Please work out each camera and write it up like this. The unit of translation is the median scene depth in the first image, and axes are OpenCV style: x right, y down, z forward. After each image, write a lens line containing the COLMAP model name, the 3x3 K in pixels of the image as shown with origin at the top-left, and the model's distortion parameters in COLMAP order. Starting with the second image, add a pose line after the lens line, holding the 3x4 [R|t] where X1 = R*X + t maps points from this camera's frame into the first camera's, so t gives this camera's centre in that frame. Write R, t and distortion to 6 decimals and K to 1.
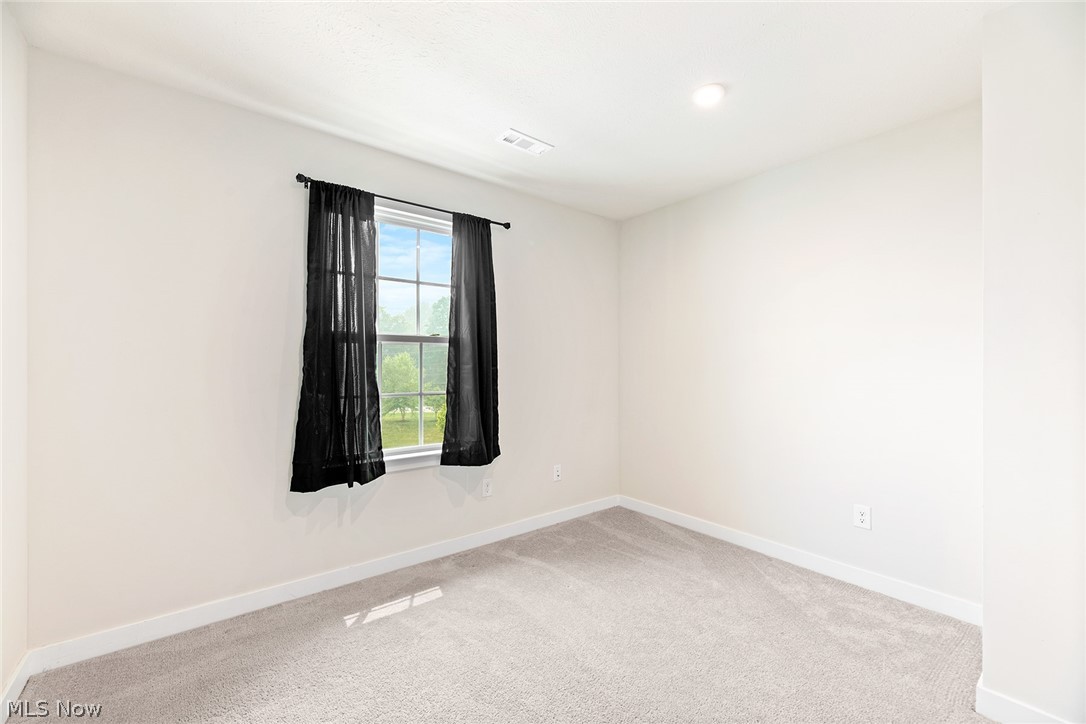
lens RADIAL K [[447.3, 0, 537.2], [0, 447.3, 362.6], [0, 0, 1]] dist [-0.001406, -0.000202]
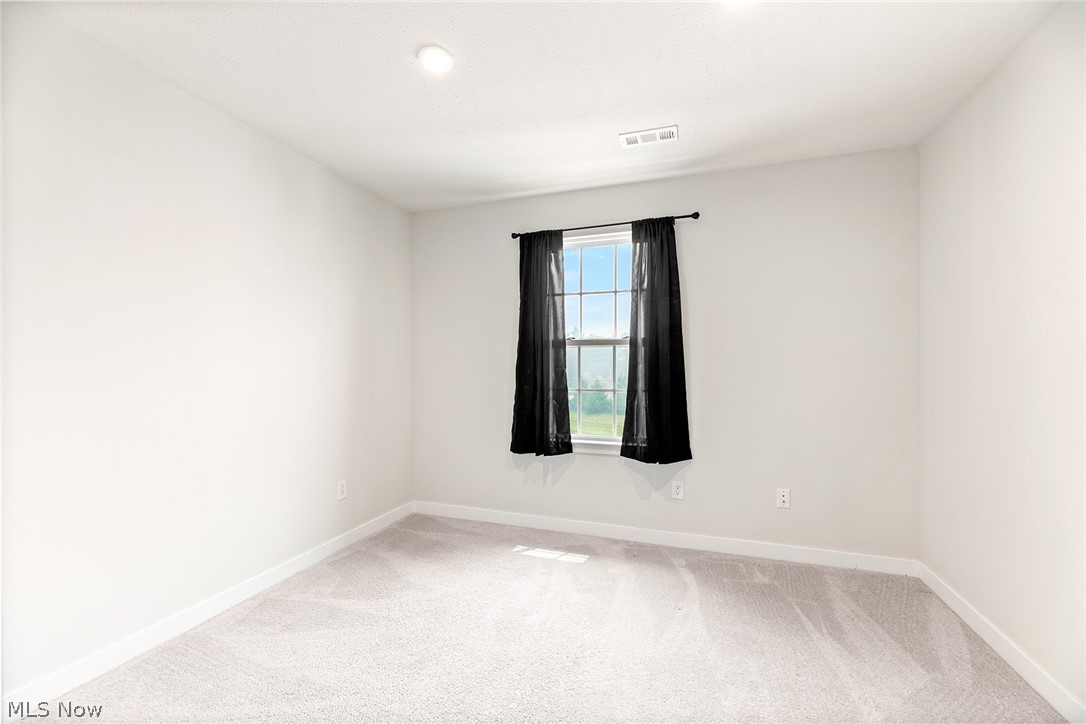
lens RADIAL K [[447.3, 0, 537.2], [0, 447.3, 362.6], [0, 0, 1]] dist [-0.001406, -0.000202]
pose [[0.527846, 0.002022, -0.849338, 0.612302], [0.010943, 0.999898, 0.009181, -0.012960], [0.849270, -0.014141, 0.527770, 0.247210]]
